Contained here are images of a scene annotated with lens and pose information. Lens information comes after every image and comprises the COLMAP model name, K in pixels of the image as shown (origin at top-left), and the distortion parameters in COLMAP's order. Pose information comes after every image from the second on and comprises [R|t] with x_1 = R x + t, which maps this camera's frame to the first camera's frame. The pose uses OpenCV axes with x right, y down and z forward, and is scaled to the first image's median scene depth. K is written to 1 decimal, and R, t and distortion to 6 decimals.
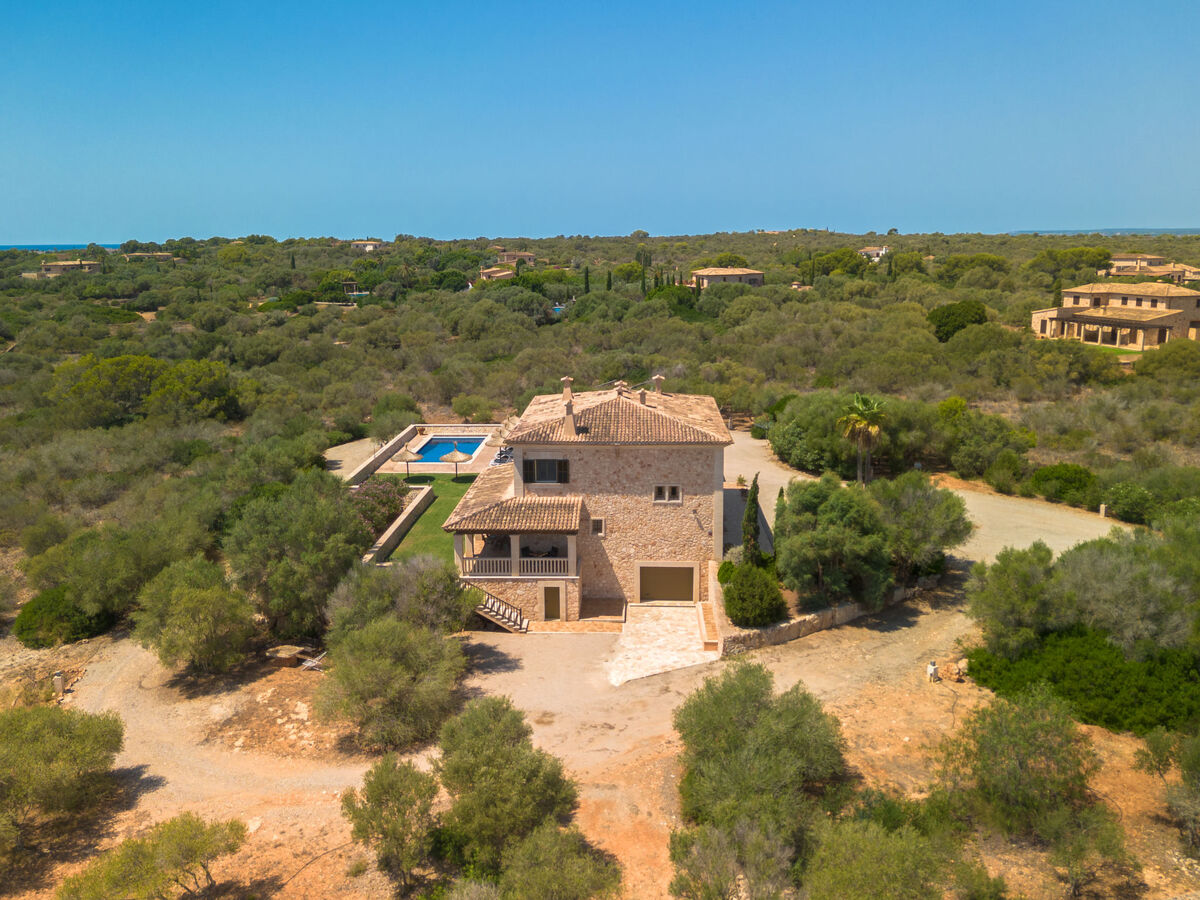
lens RADIAL K [[984.4, 0, 600.0], [0, 984.4, 450.0], [0, 0, 1]] dist [0.005149, -0.001570]
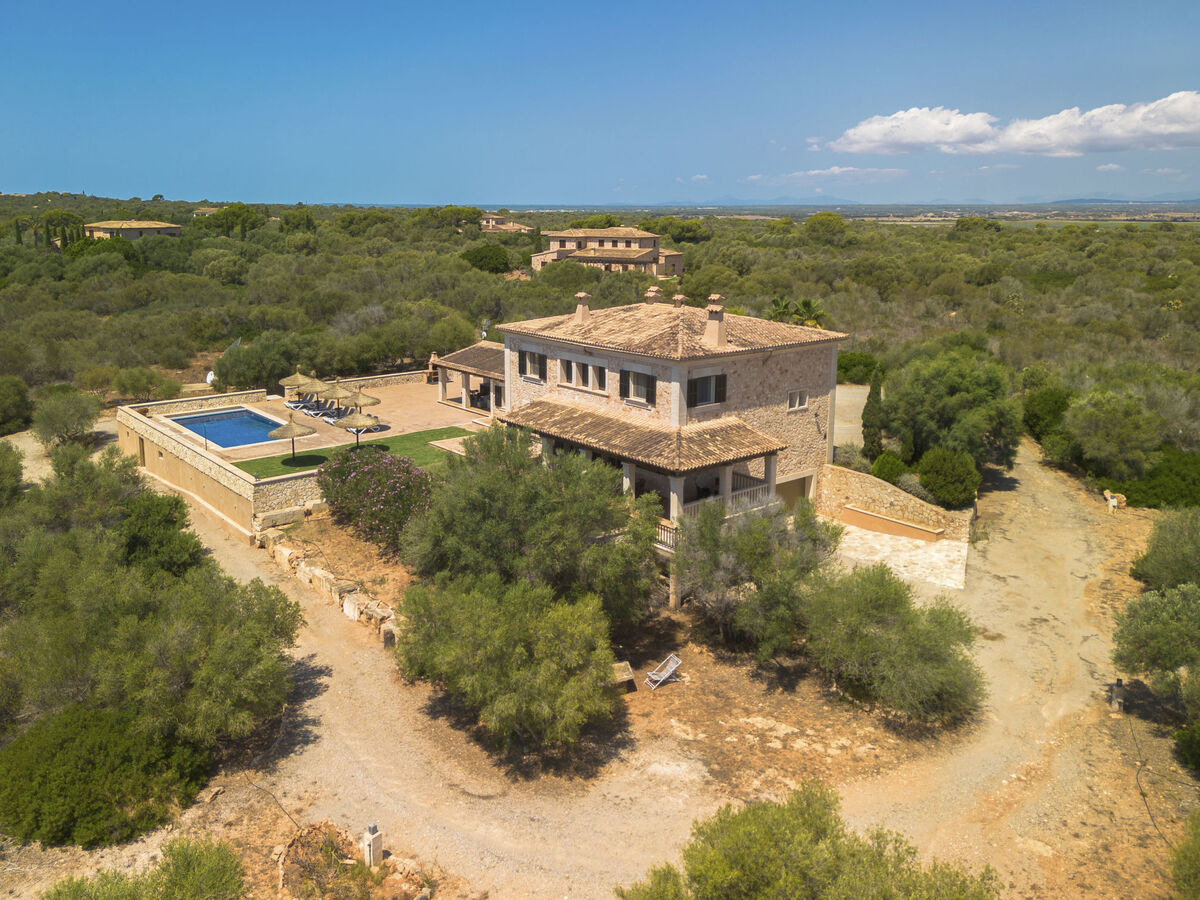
lens RADIAL K [[969.9, 0, 600.0], [0, 969.9, 450.0], [0, 0, 1]] dist [0.065146, 0.001340]
pose [[0.738512, -0.153871, 0.656448, -0.675571], [0.136534, 0.987569, 0.077884, -0.005498], [-0.660272, 0.032110, 0.750340, 0.436024]]
